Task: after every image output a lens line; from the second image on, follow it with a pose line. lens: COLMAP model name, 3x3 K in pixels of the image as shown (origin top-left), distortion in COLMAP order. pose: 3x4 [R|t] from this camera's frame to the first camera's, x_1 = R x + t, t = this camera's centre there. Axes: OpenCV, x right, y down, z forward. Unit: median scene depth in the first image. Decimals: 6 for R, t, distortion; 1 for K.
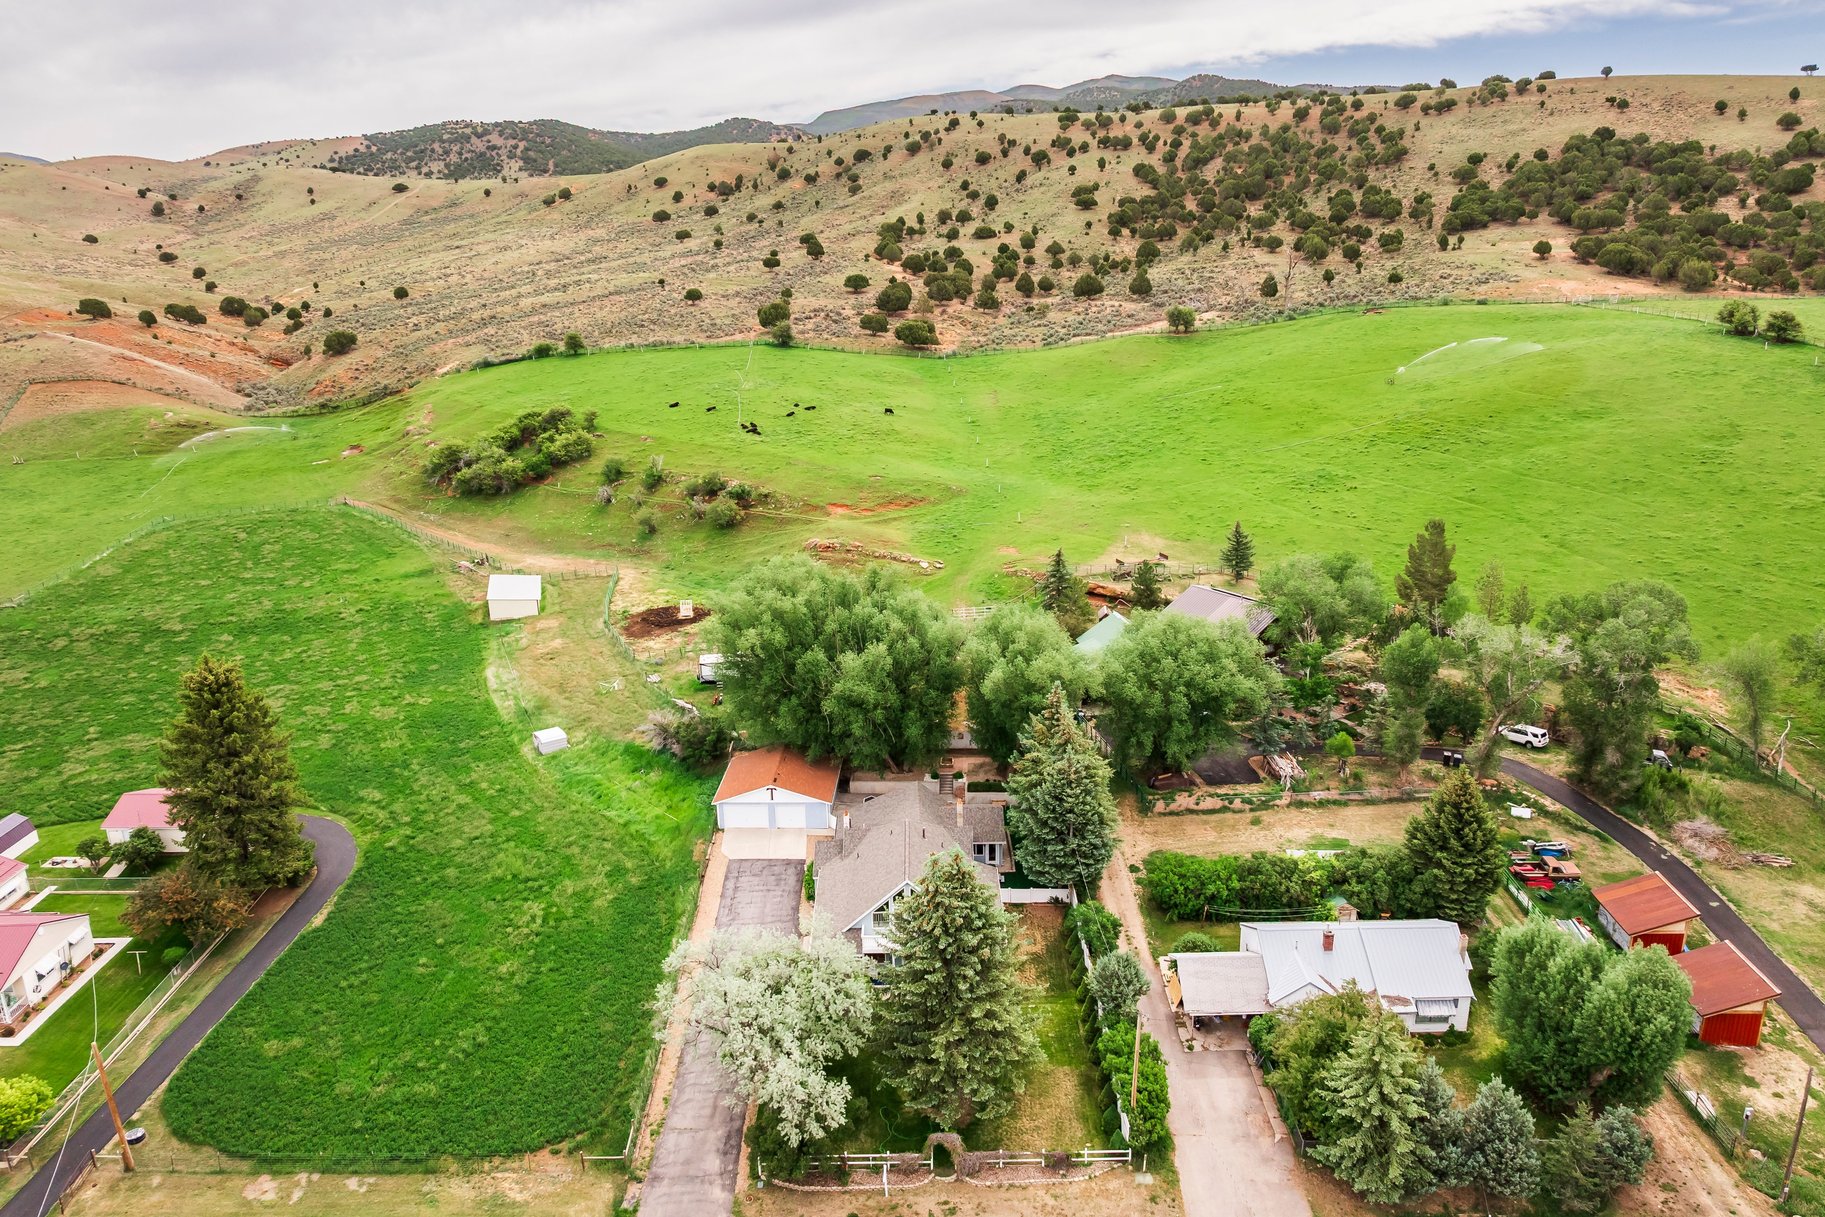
lens RADIAL K [[1309.1, 0, 913.1], [0, 1309.1, 596.0], [0, 0, 1]] dist [-0.030099, -0.006774]
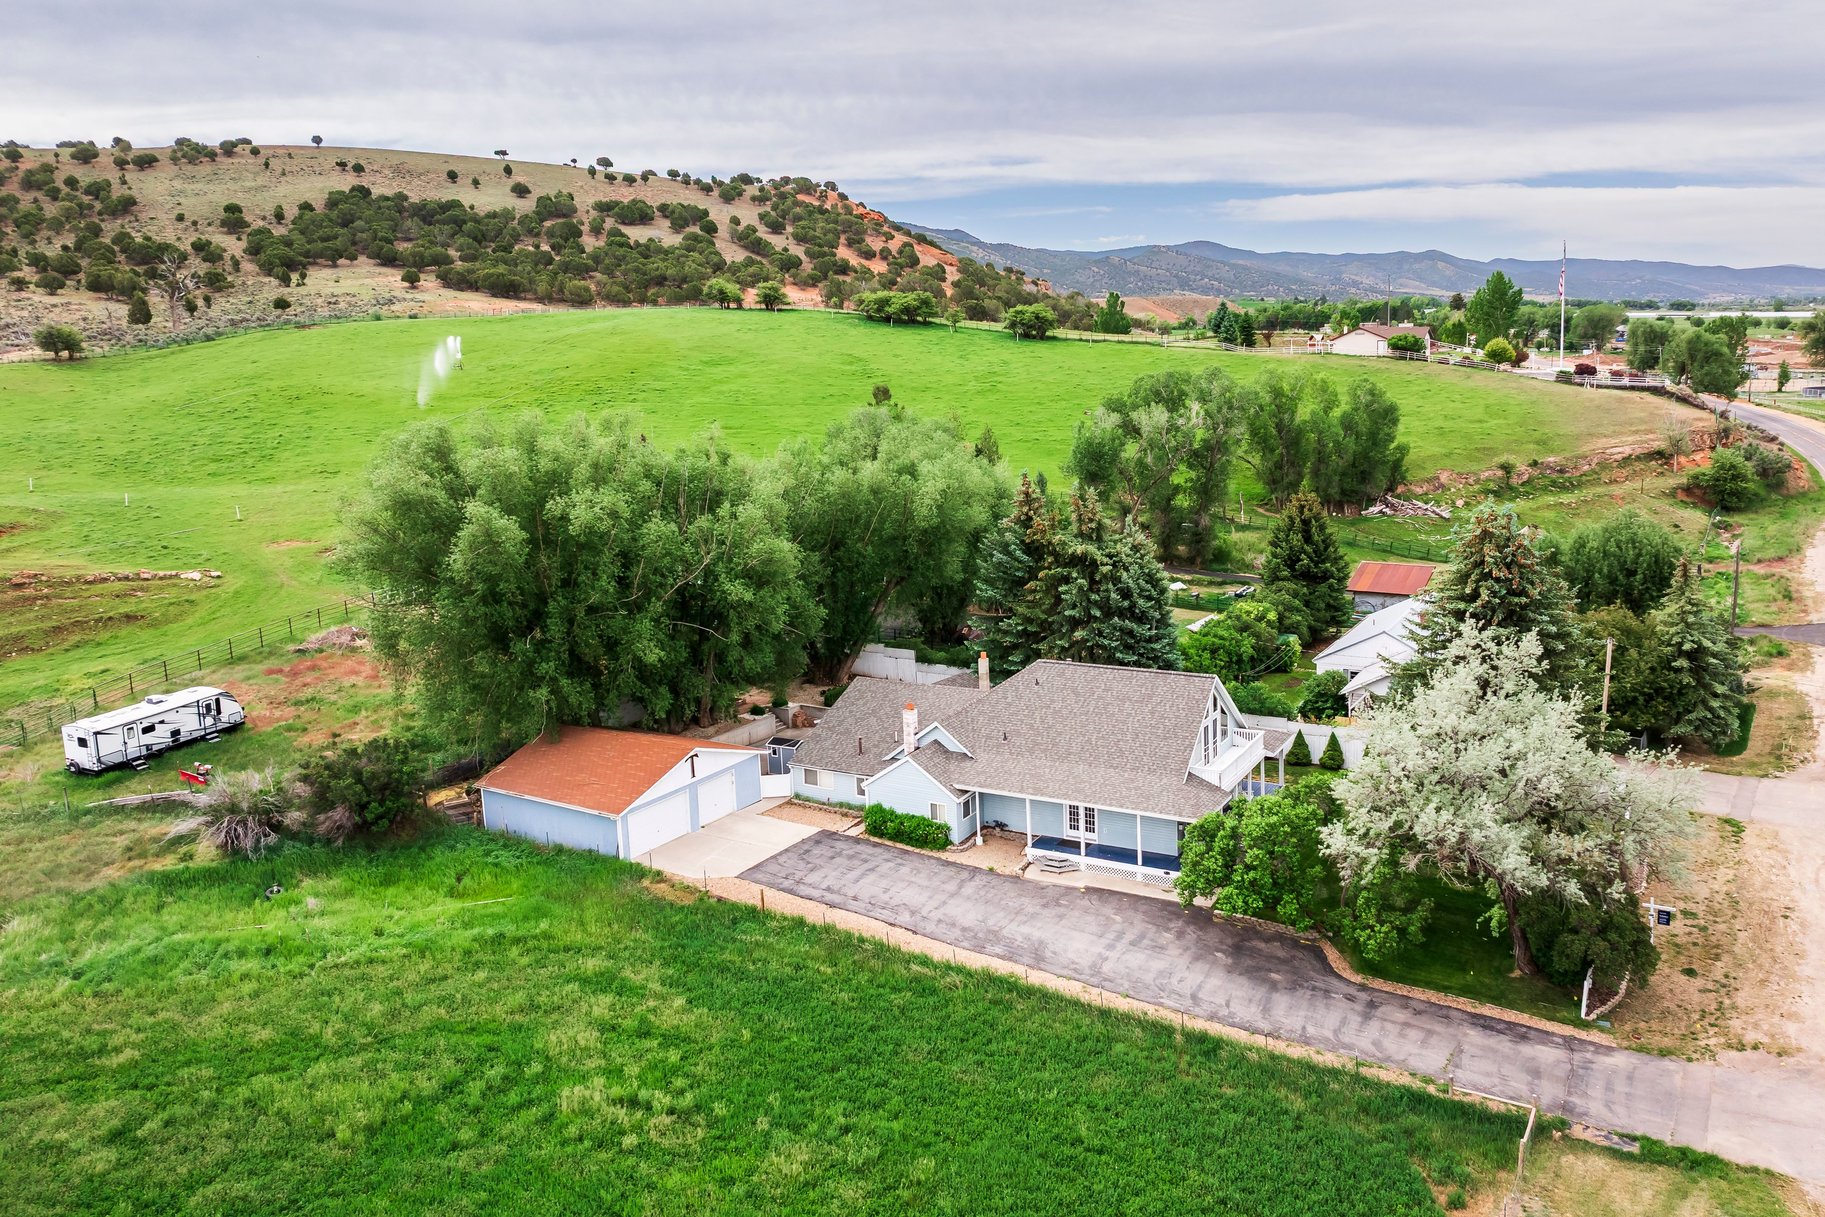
lens RADIAL K [[1360.8, 0, 1007.3], [0, 1360.8, 533.5], [0, 0, 1]] dist [-0.028734, -0.003073]
pose [[0.473064, -0.128921, 0.871545, -0.540172], [0.272239, 0.962214, -0.005435, 0.095613], [-0.837912, 0.239839, 0.490286, 0.578267]]
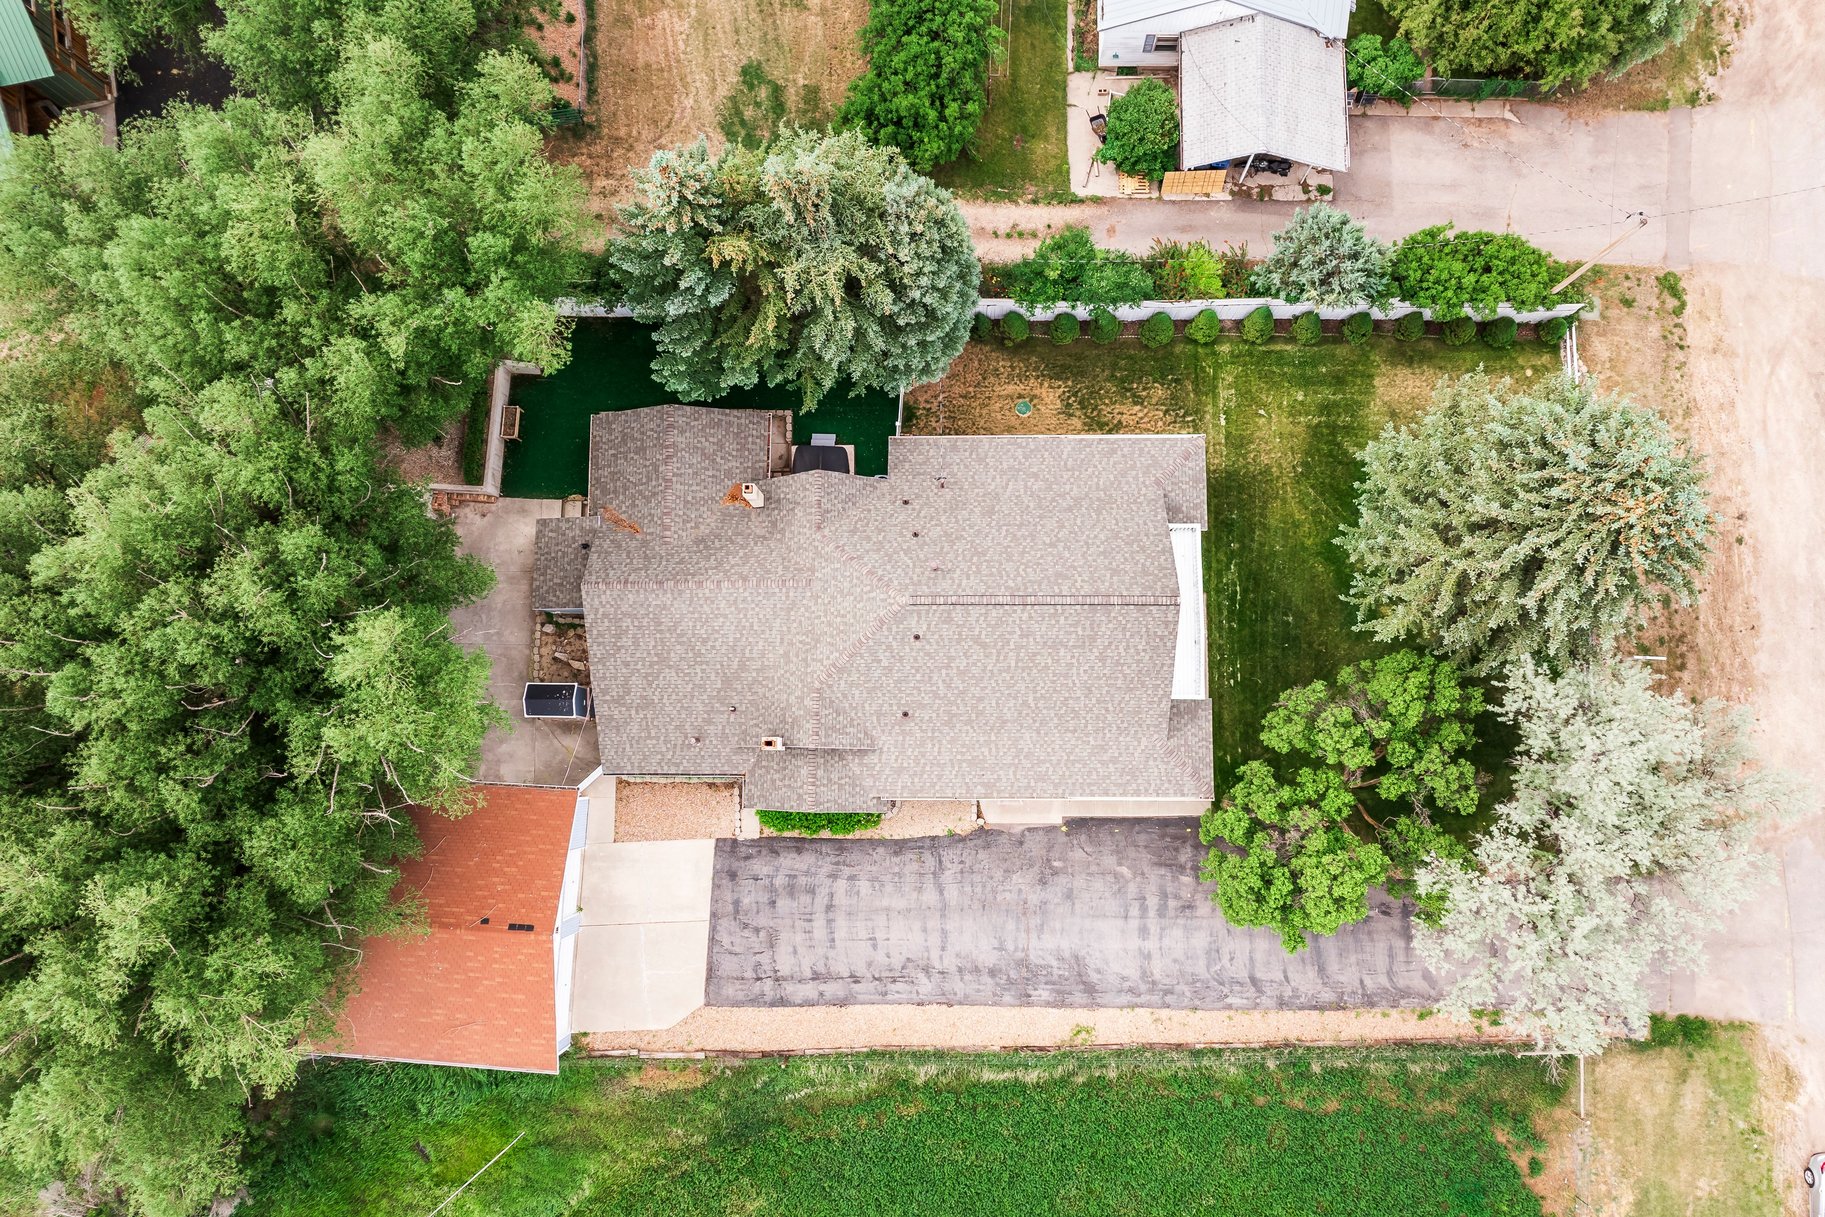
lens RADIAL K [[1309.1, 0, 921.3], [0, 1309.1, 596.2], [0, 0, 1]] dist [-0.030099, -0.006774]
pose [[0.008905, -0.990175, 0.139550, -0.058518], [0.319605, 0.135053, 0.937877, -0.221981], [-0.947509, 0.036249, 0.317668, 0.749889]]
